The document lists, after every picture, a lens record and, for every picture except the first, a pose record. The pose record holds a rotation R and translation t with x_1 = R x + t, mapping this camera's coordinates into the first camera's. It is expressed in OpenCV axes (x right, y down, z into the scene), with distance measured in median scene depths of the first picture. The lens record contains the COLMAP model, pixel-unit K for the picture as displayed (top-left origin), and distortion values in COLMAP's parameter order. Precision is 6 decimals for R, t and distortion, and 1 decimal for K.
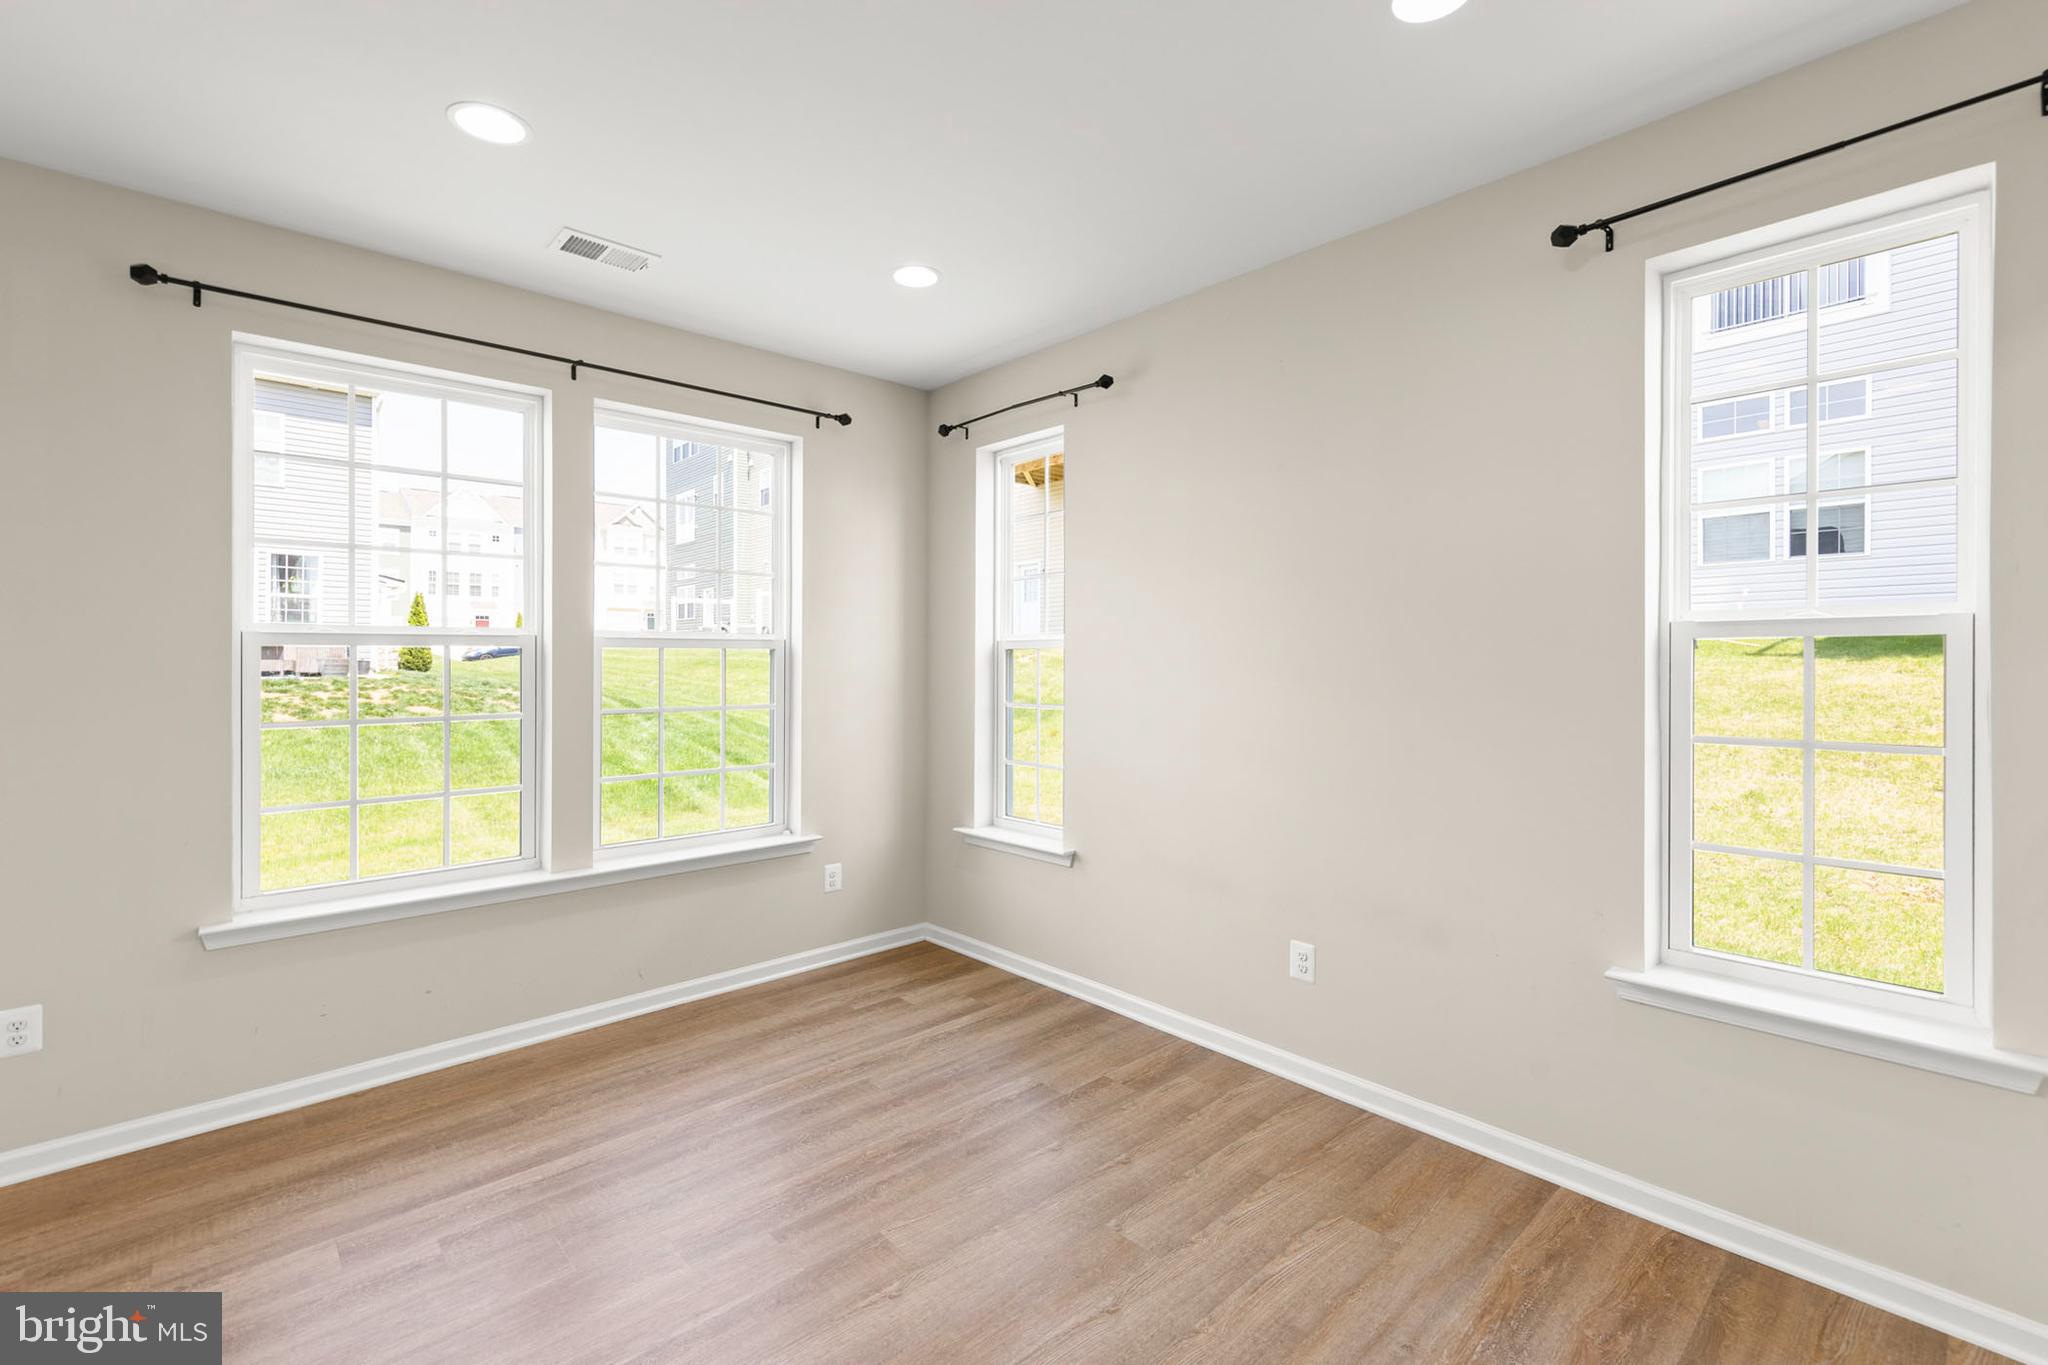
lens RADIAL K [[889.6, 0, 1026.3], [0, 889.6, 648.5], [0, 0, 1]] dist [0.011356, -0.001794]
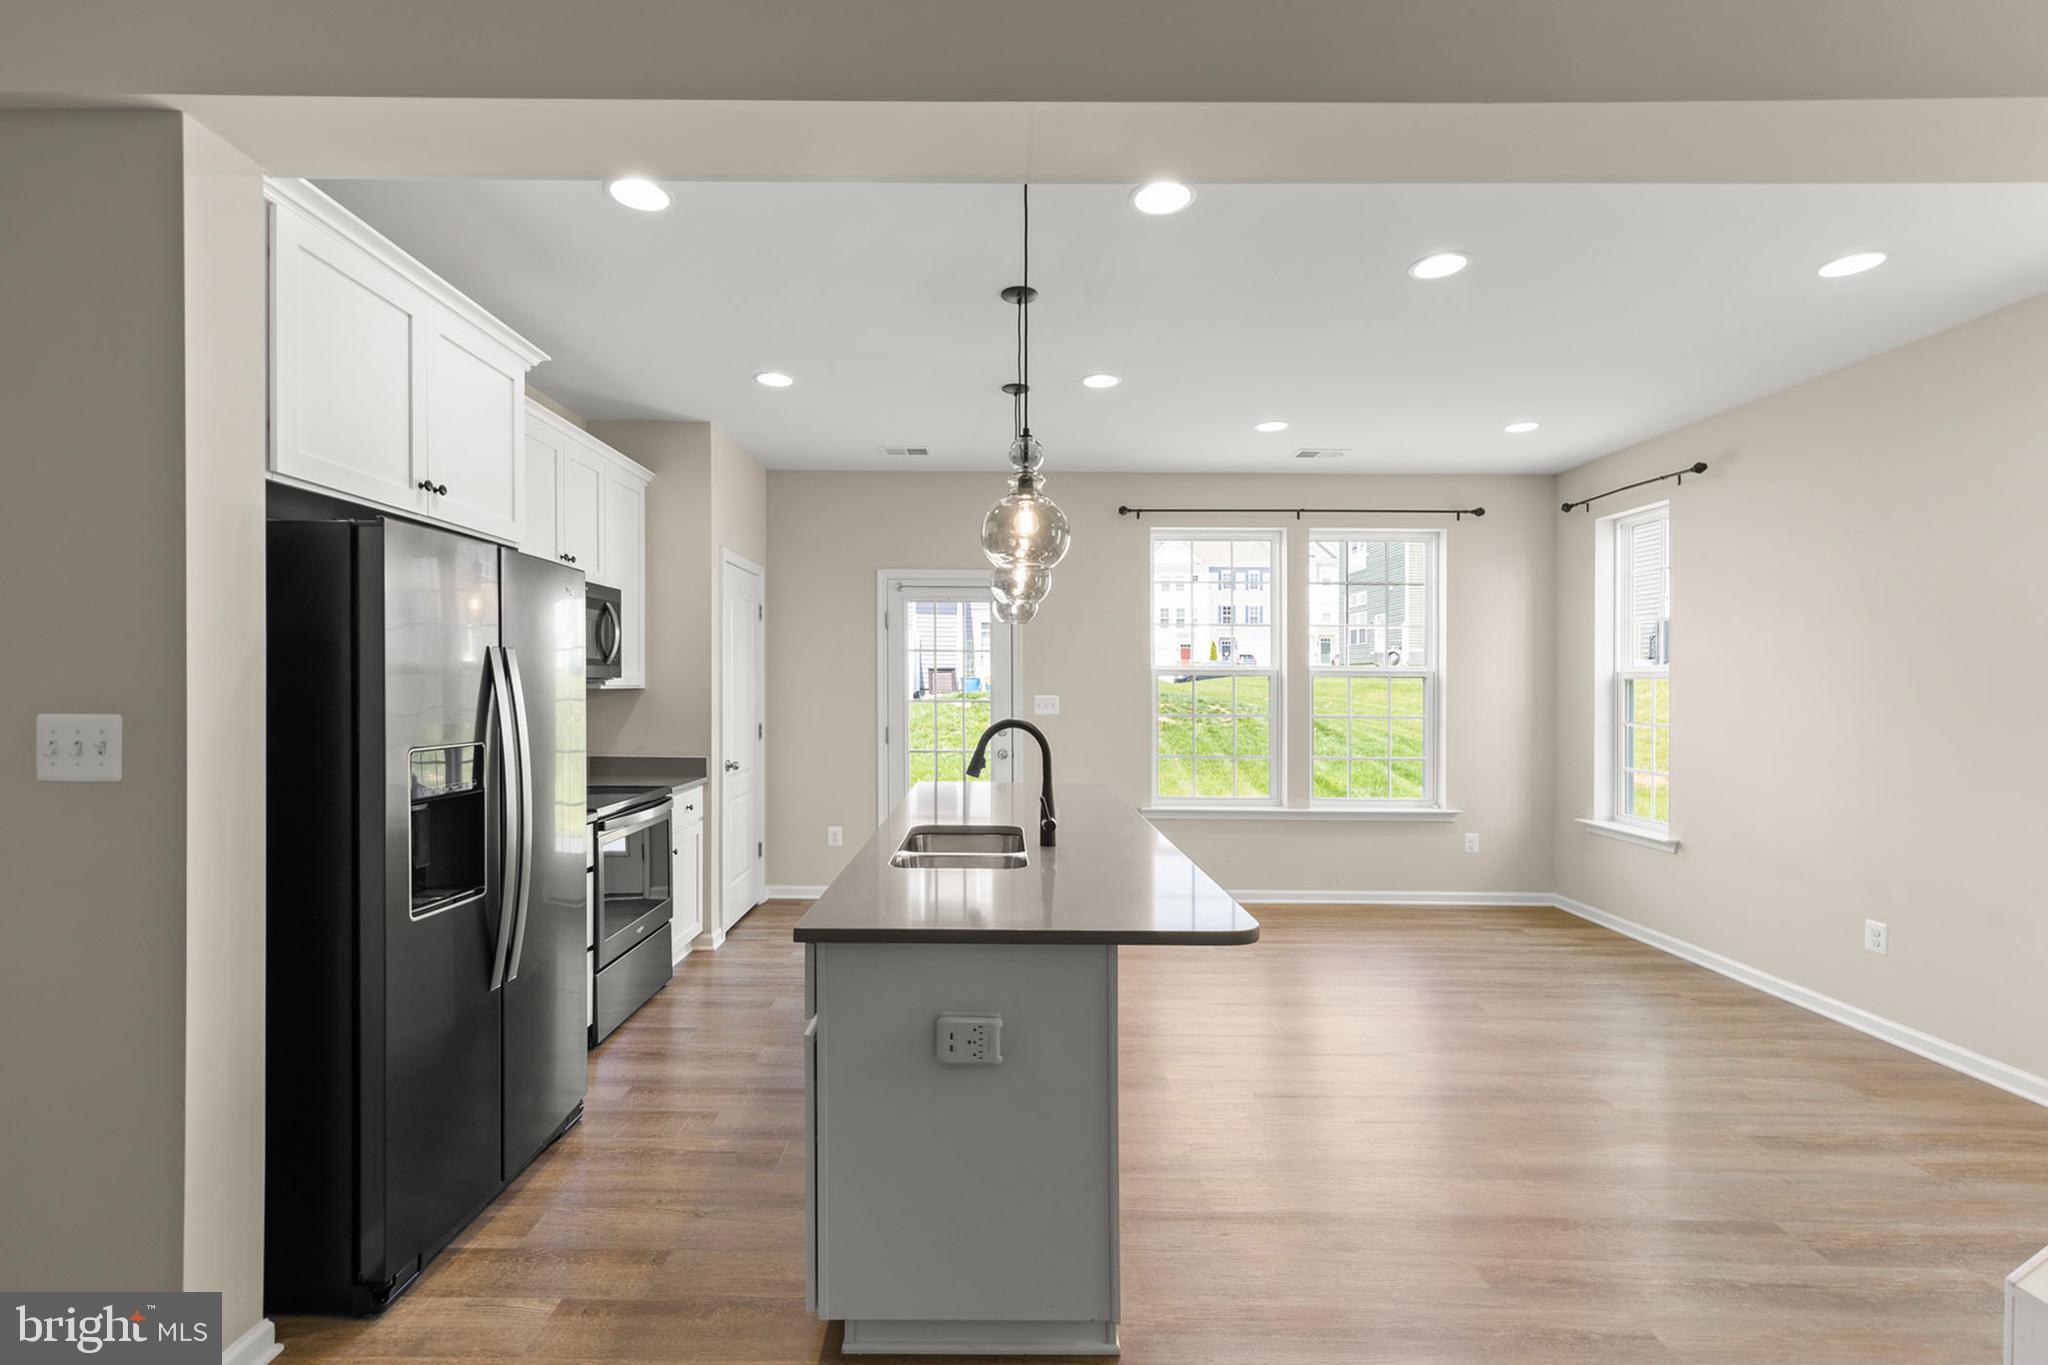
lens RADIAL K [[889.6, 0, 1010.0], [0, 889.6, 672.7], [0, 0, 1]] dist [0.011356, -0.001794]
pose [[0.740489, -0.000362, -0.672068, 0.205770], [0.001135, 0.999999, 0.000712, -0.010529], [0.672068, -0.001290, 0.740489, -0.567344]]
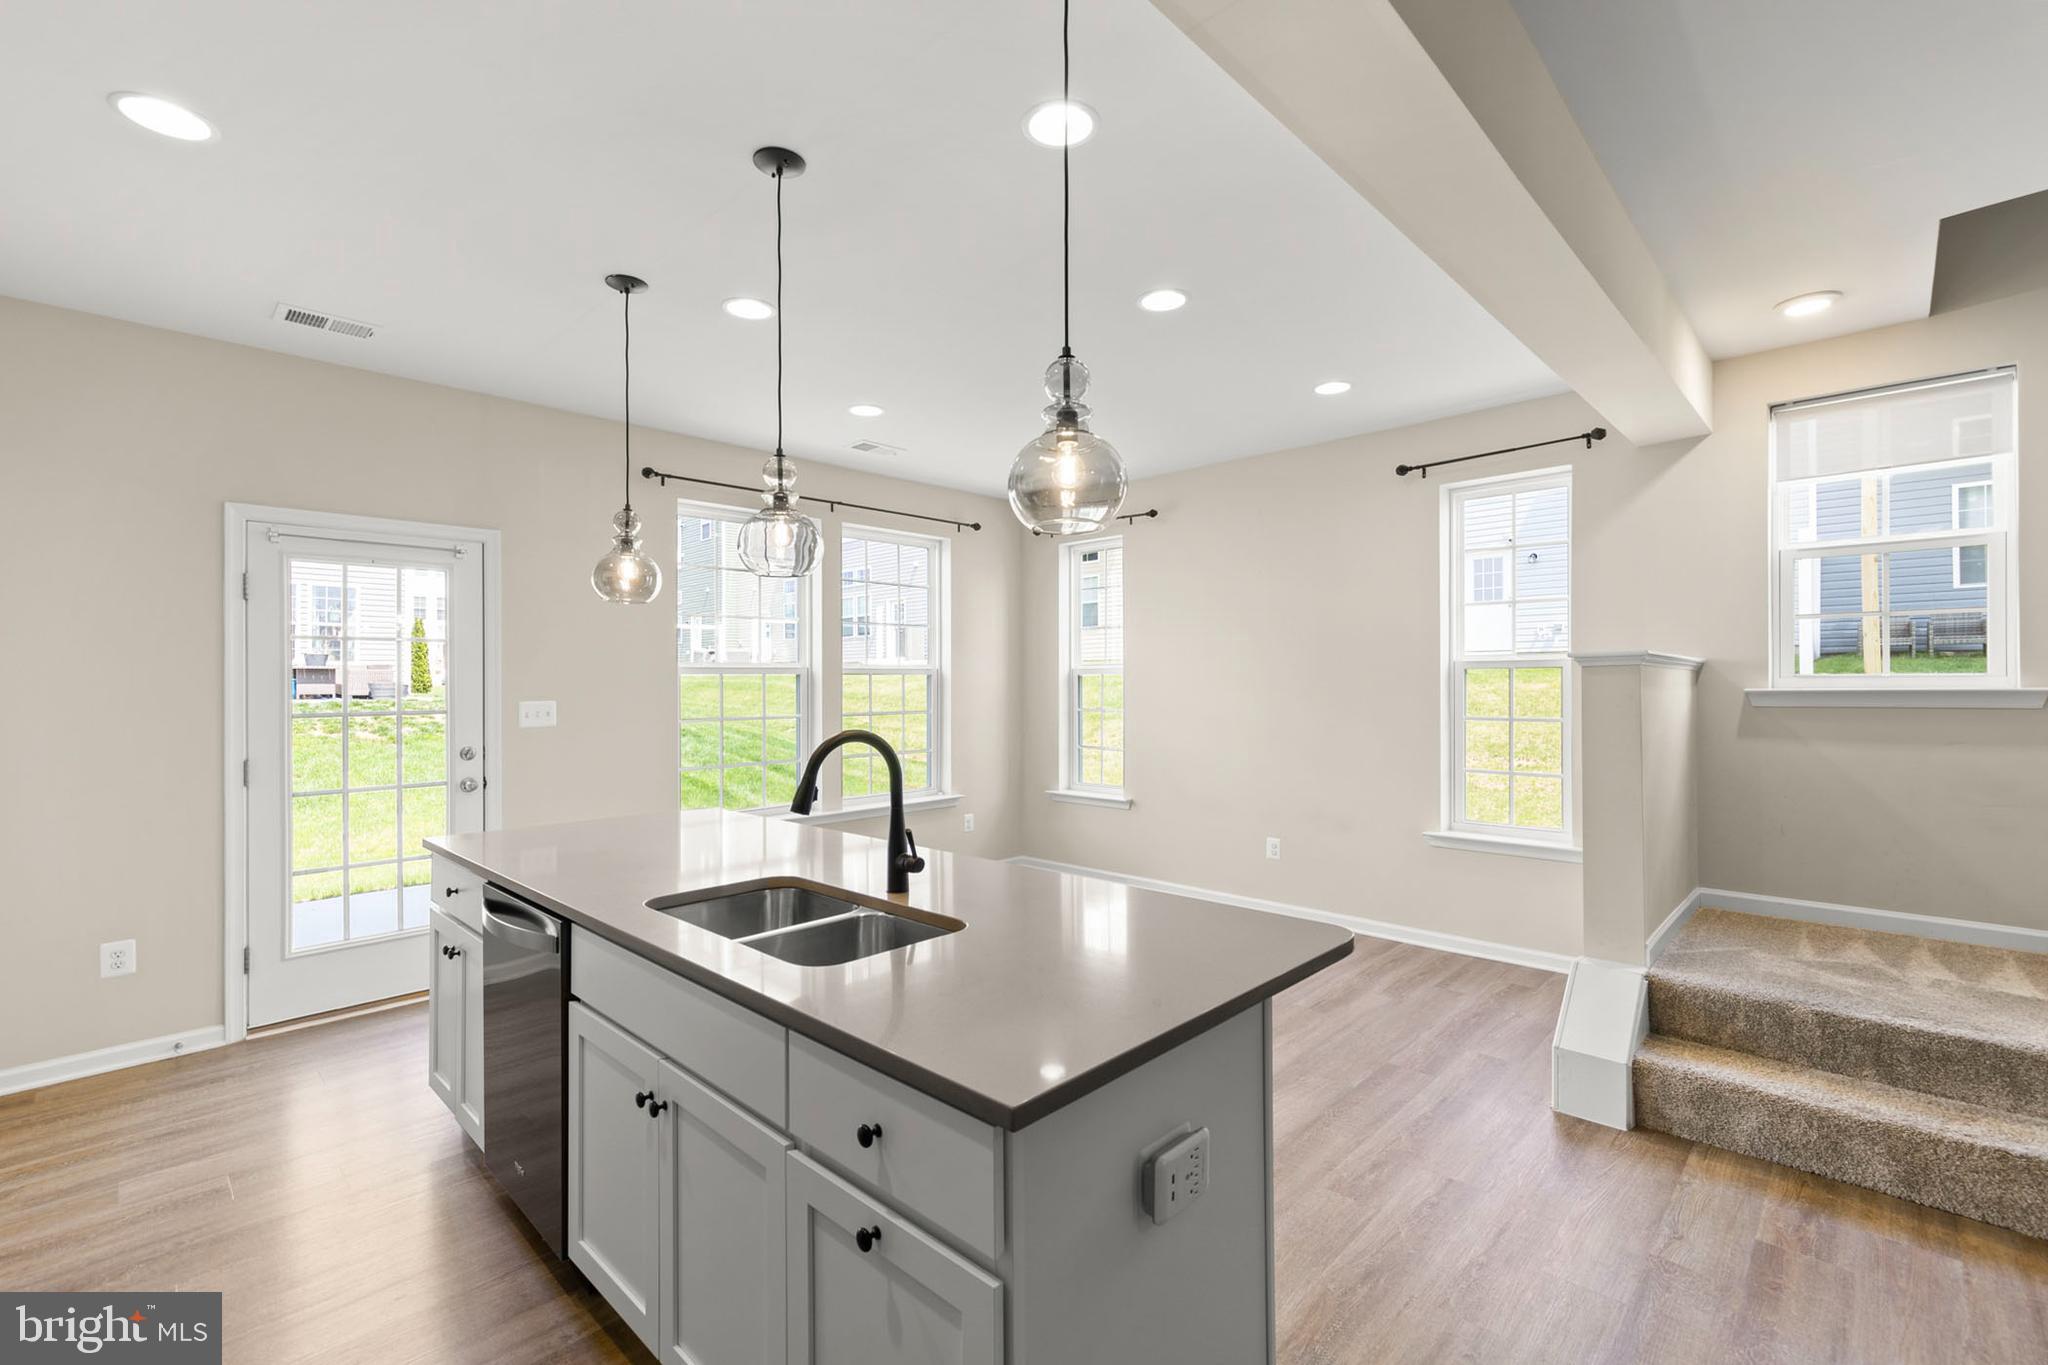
lens RADIAL K [[889.6, 0, 1010.3], [0, 889.6, 663.4], [0, 0, 1]] dist [0.011356, -0.001794]
pose [[0.999337, -0.003419, 0.036249, -0.208778], [0.003682, 0.999967, -0.007176, -0.008465], [-0.036224, 0.007305, 0.999317, -0.570523]]
